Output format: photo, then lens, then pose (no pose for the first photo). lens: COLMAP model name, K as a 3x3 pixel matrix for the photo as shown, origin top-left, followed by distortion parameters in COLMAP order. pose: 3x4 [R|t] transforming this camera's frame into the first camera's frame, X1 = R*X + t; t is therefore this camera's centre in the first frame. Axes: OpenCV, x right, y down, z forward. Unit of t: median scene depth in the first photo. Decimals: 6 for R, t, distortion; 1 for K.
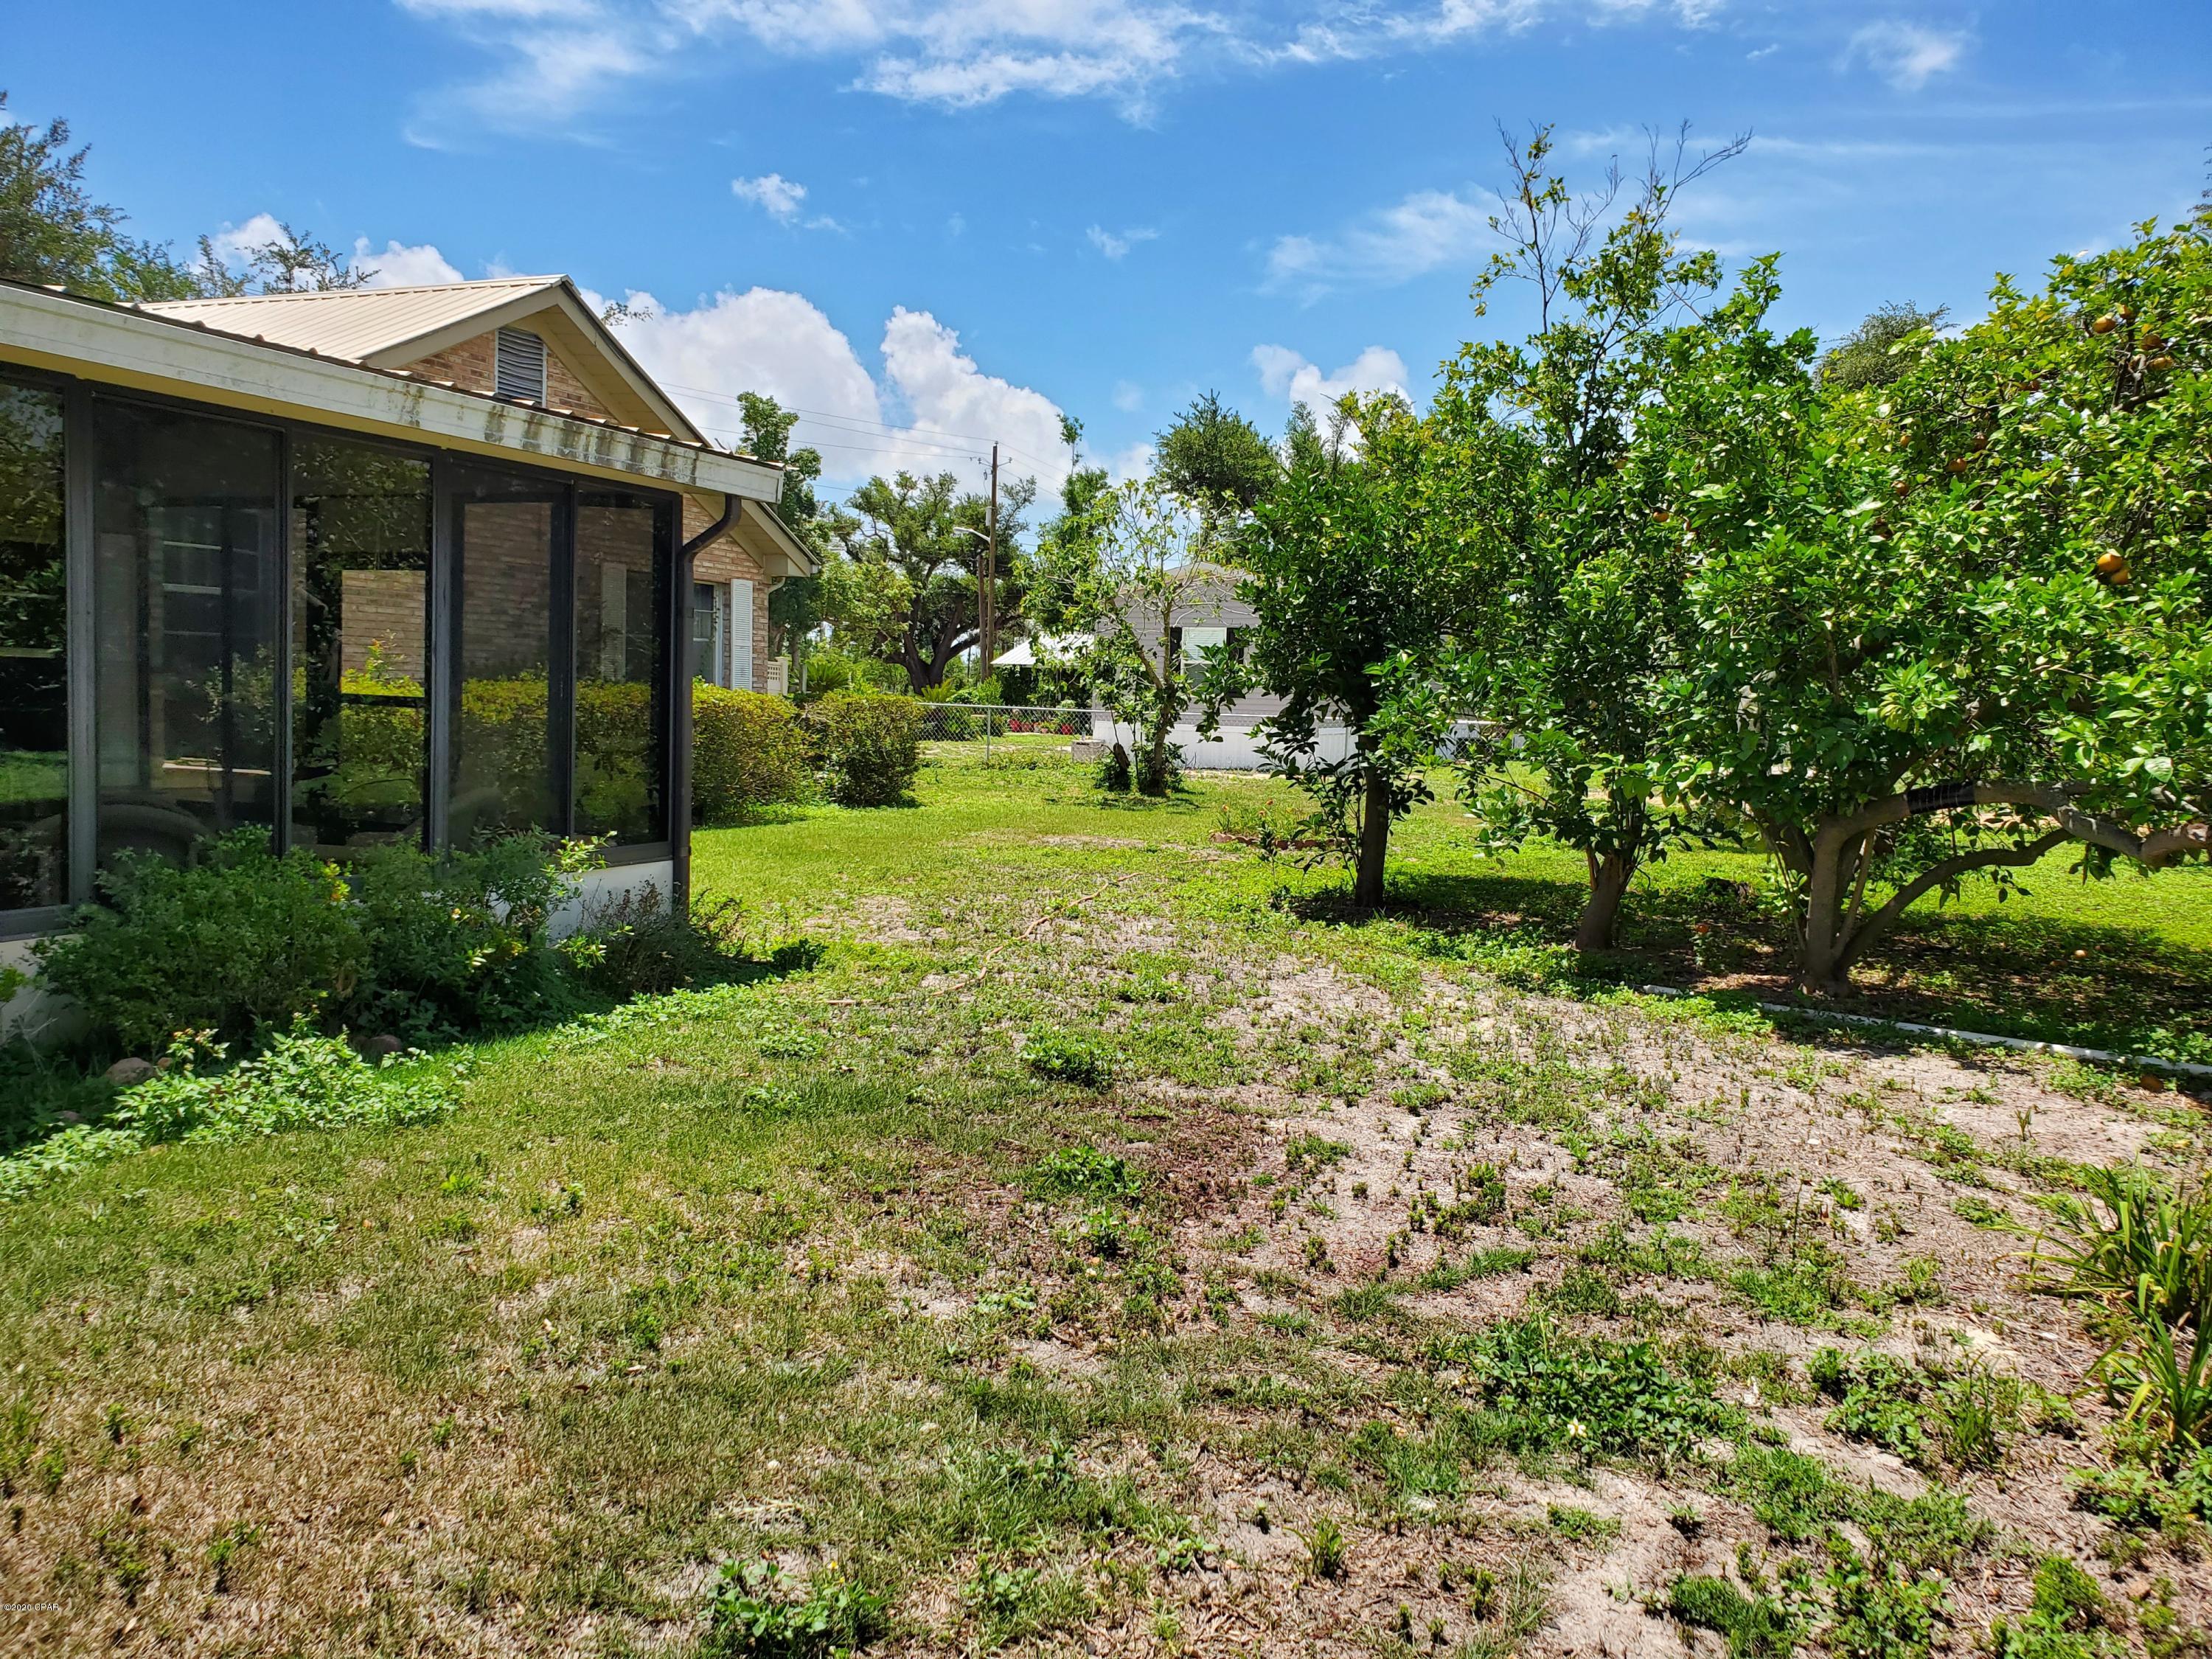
lens RADIAL K [[1713.3, 0, 1113.4], [0, 1713.3, 841.7], [0, 0, 1]] dist [0.132862, -0.243718]
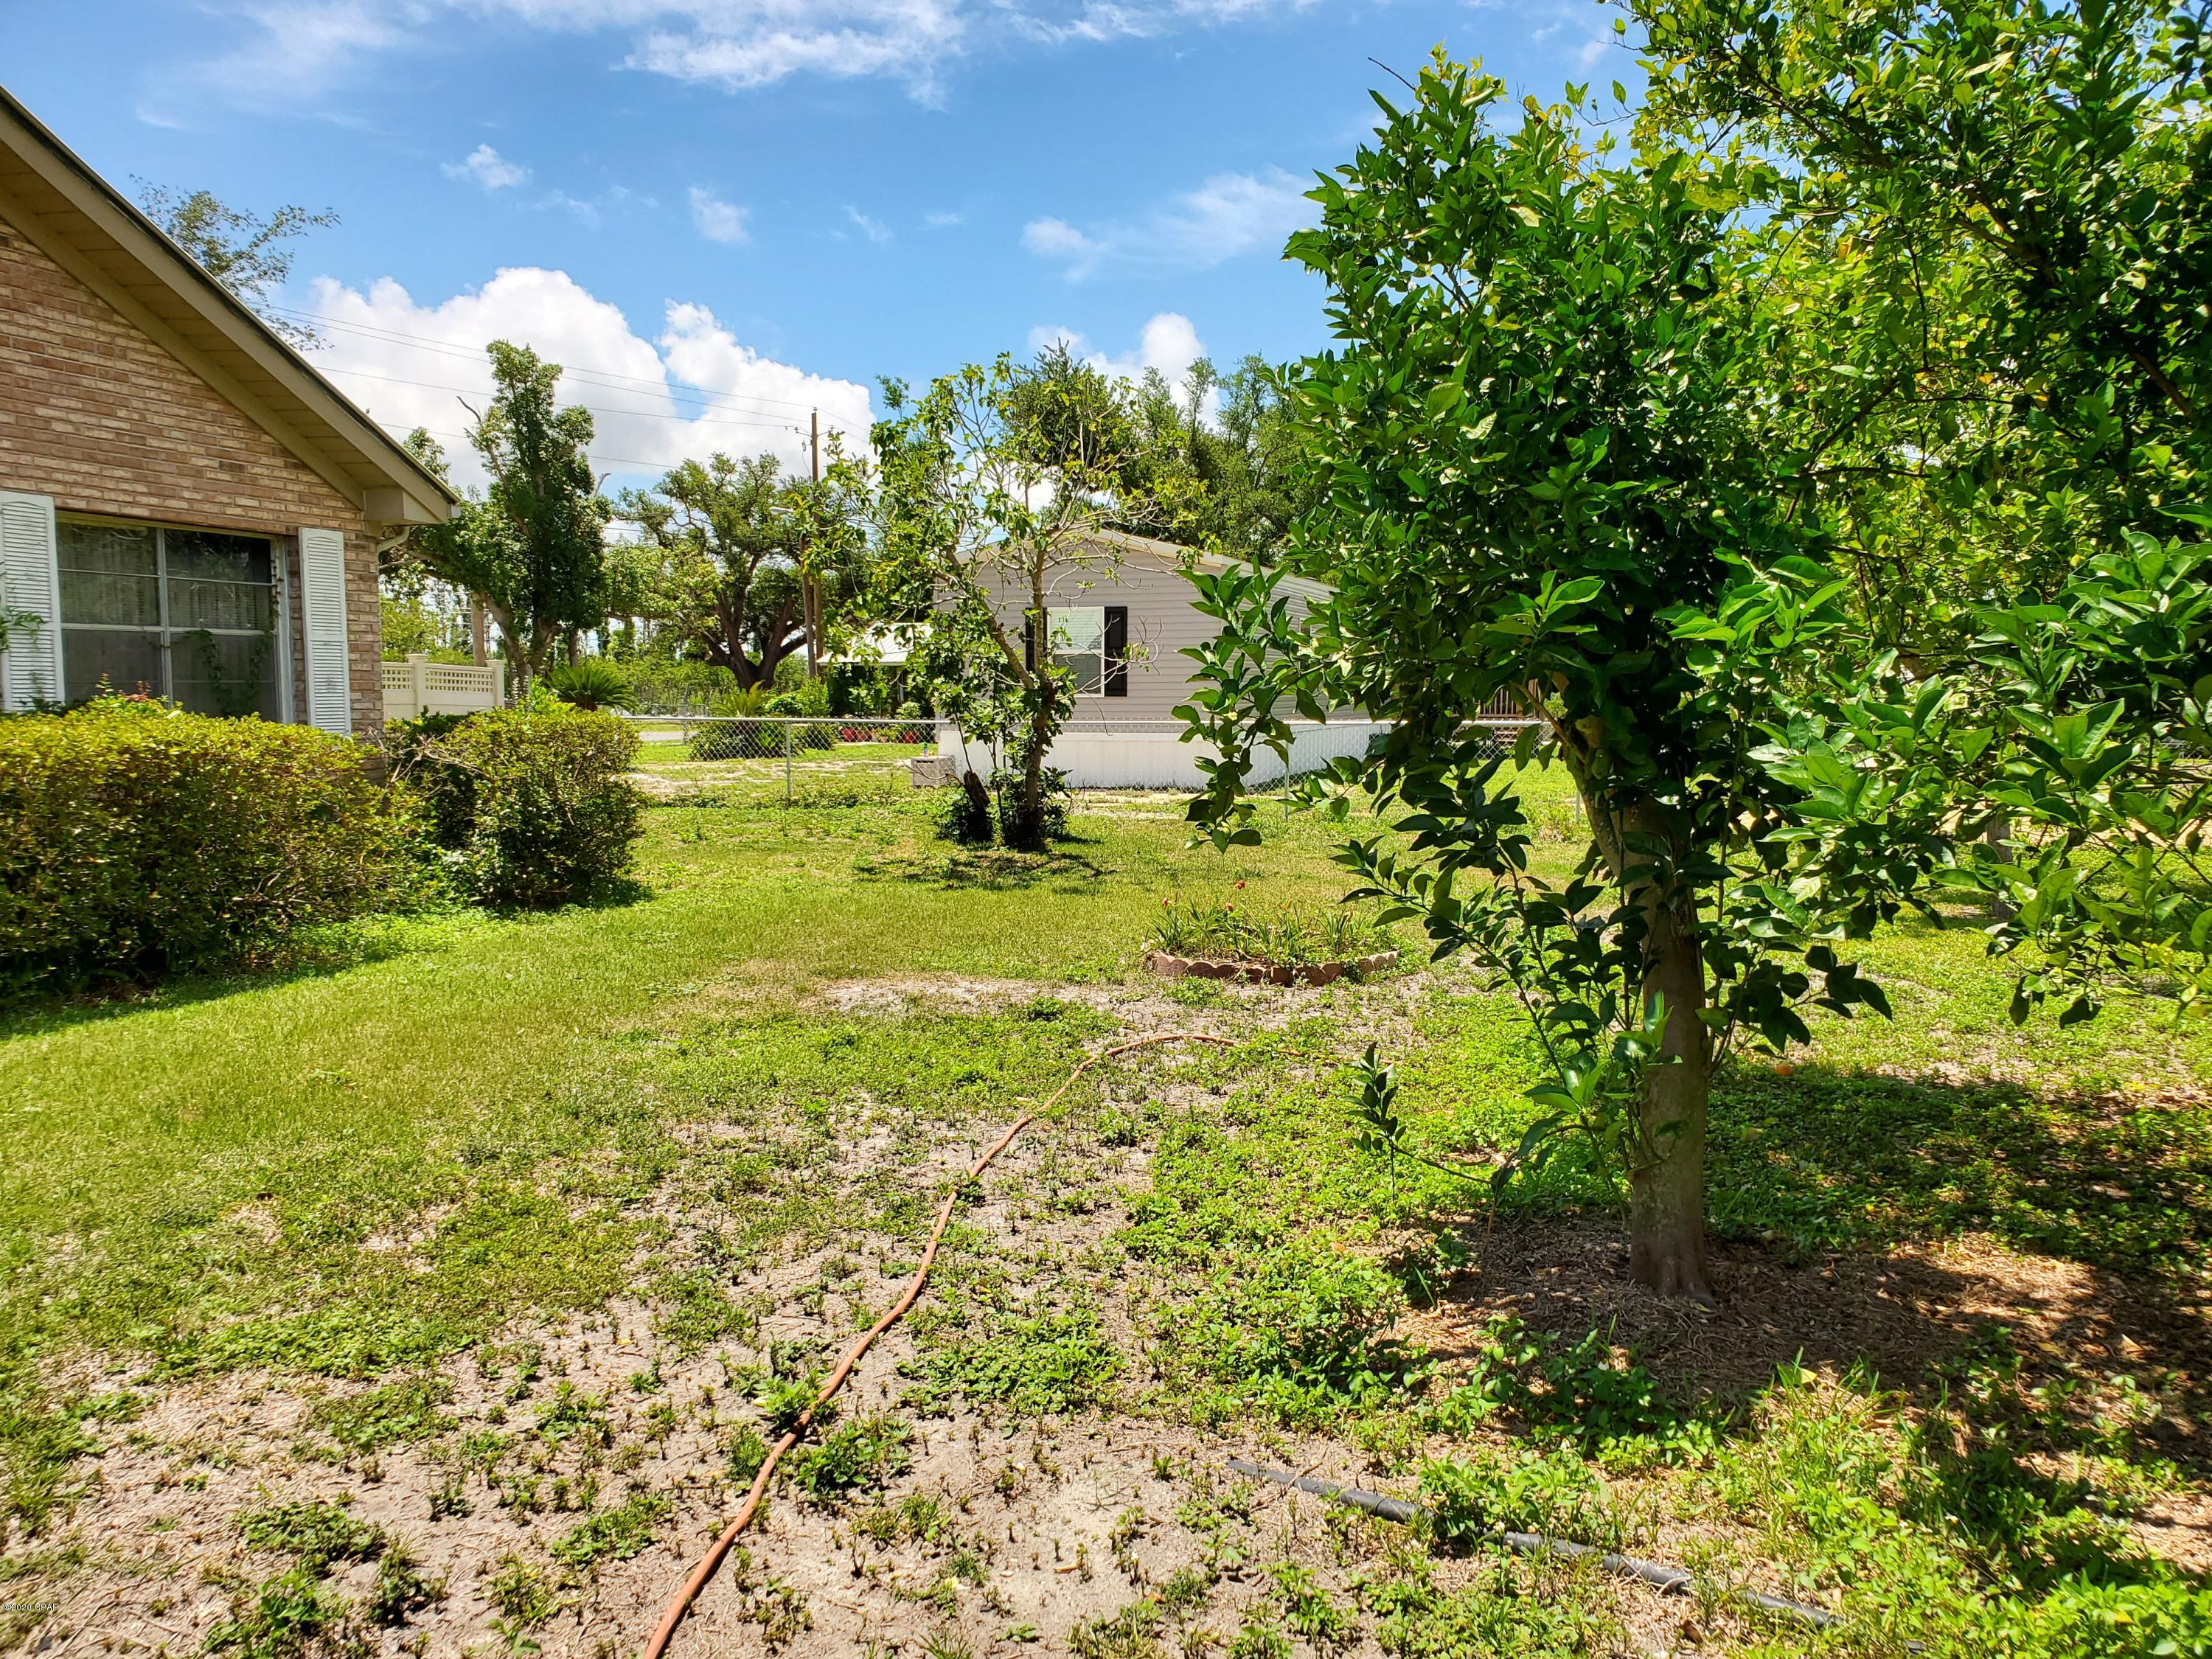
lens RADIAL K [[1713.3, 0, 1113.4], [0, 1713.3, 841.7], [0, 0, 1]] dist [0.132862, -0.243718]
pose [[0.995706, -0.041135, 0.082934, 0.000844], [0.040848, 0.999152, 0.005152, -0.015692], [-0.083076, -0.001742, 0.996542, 0.163645]]
